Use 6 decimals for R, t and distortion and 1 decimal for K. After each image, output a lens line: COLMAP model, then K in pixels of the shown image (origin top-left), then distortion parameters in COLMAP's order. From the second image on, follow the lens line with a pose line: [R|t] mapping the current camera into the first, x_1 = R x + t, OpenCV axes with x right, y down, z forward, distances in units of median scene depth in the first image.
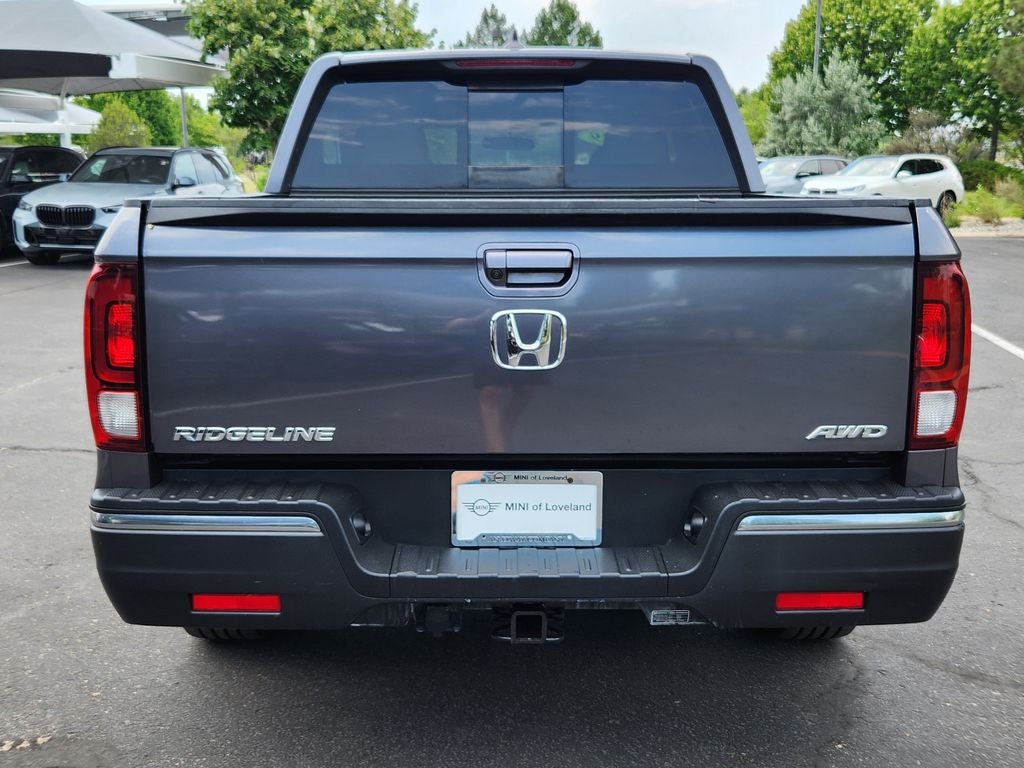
lens RADIAL K [[1165.3, 0, 511.2], [0, 1165.3, 385.5], [0, 0, 1]] dist [0.037673, 0.000000]
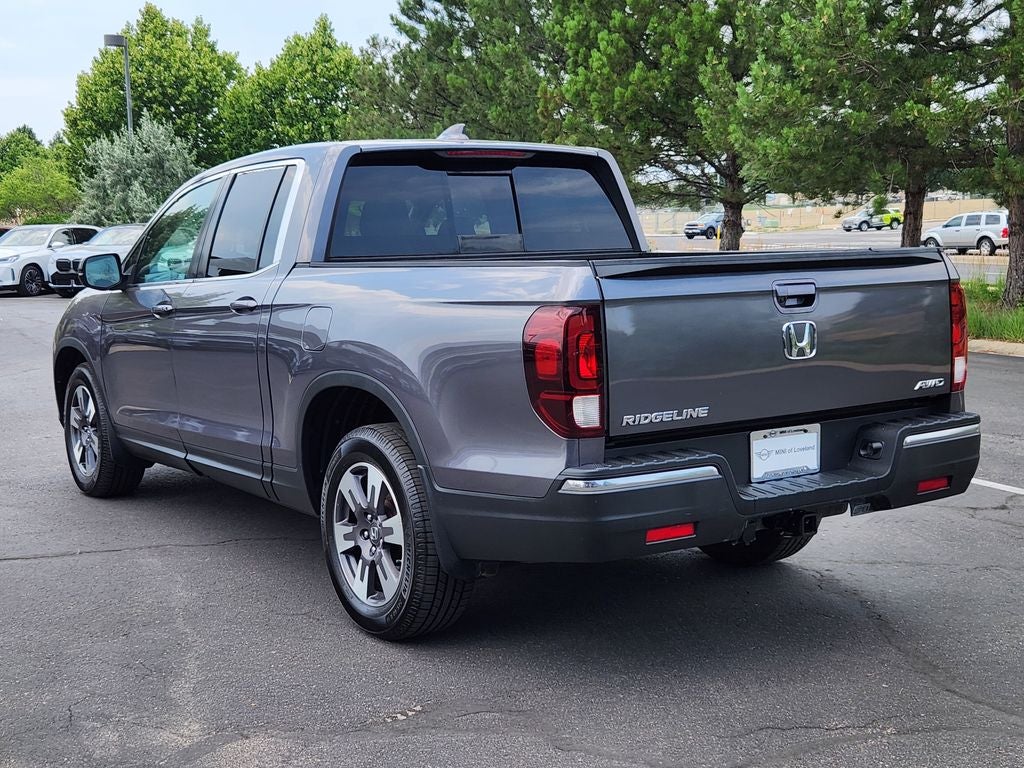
lens RADIAL K [[1379.5, 0, 512.6], [0, 1379.5, 385.6], [0, 0, 1]] dist [0.033084, 0.000000]
pose [[0.823875, -0.078091, 0.561366, -1.307125], [0.120957, 0.991870, -0.039542, 0.047123], [-0.553714, 0.100479, 0.826622, -0.319271]]
